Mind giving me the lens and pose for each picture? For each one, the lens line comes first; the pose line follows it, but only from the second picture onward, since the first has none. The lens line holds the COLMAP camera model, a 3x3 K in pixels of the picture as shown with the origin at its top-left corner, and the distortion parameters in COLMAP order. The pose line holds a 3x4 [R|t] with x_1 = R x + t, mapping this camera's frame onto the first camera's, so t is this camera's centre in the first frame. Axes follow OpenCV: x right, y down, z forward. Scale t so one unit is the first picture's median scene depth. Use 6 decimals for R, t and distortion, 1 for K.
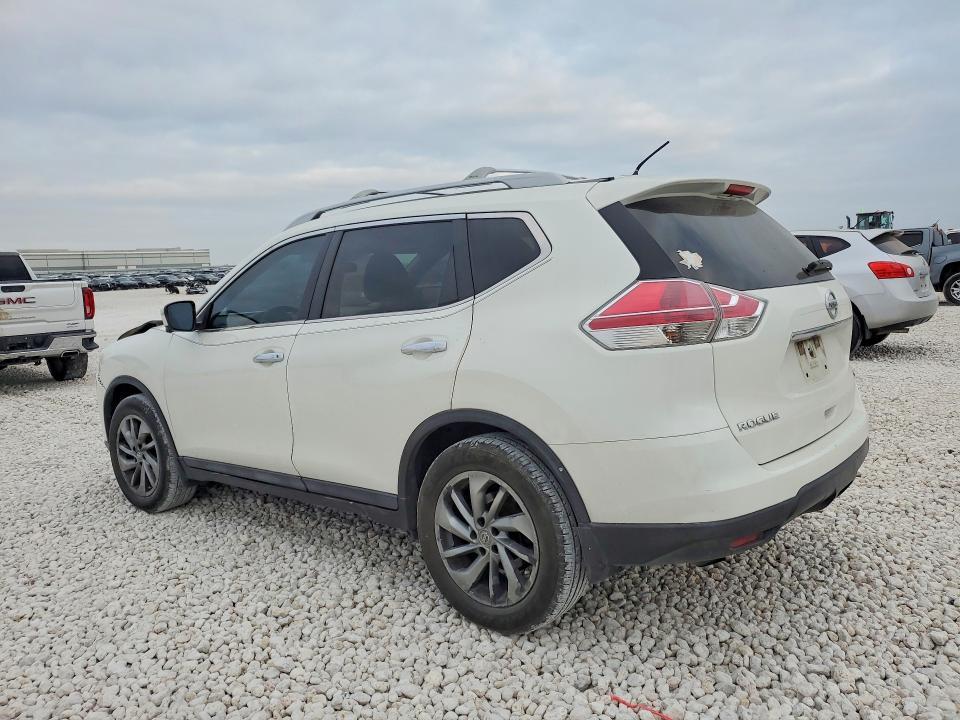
lens RADIAL K [[634.1, 0, 471.9], [0, 634.1, 361.9], [0, 0, 1]] dist [0.046313, -0.043380]
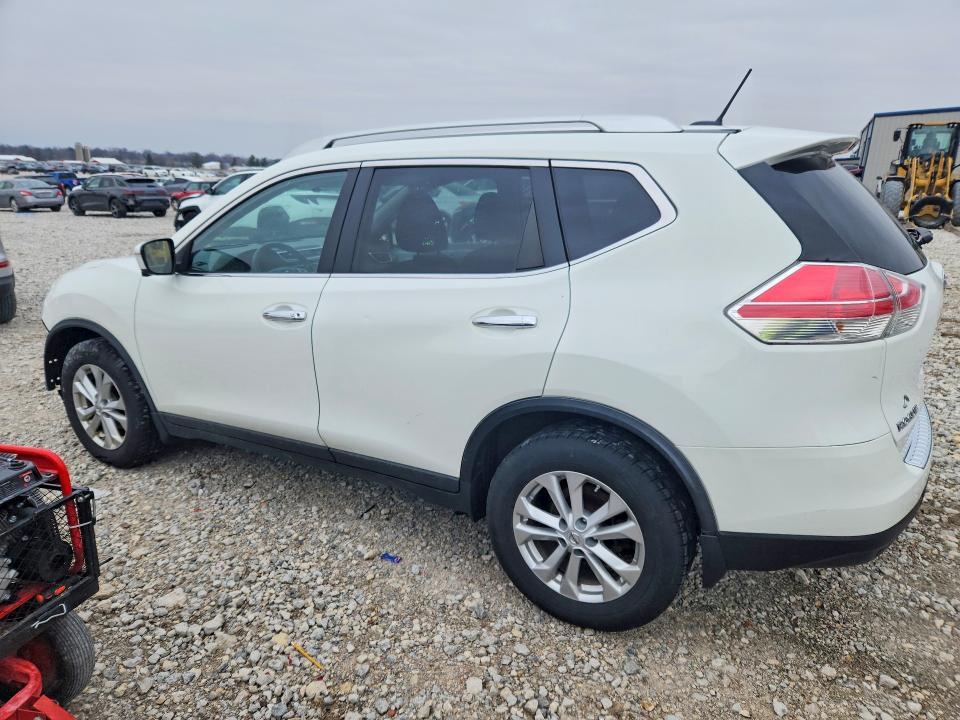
lens RADIAL K [[634.1, 0, 471.9], [0, 634.1, 361.9], [0, 0, 1]] dist [0.046313, -0.043380]
pose [[0.992441, -0.007332, 0.122501, -0.231372], [-0.009477, 0.990654, 0.136072, -0.085811], [-0.122353, -0.136204, 0.983096, 0.146460]]
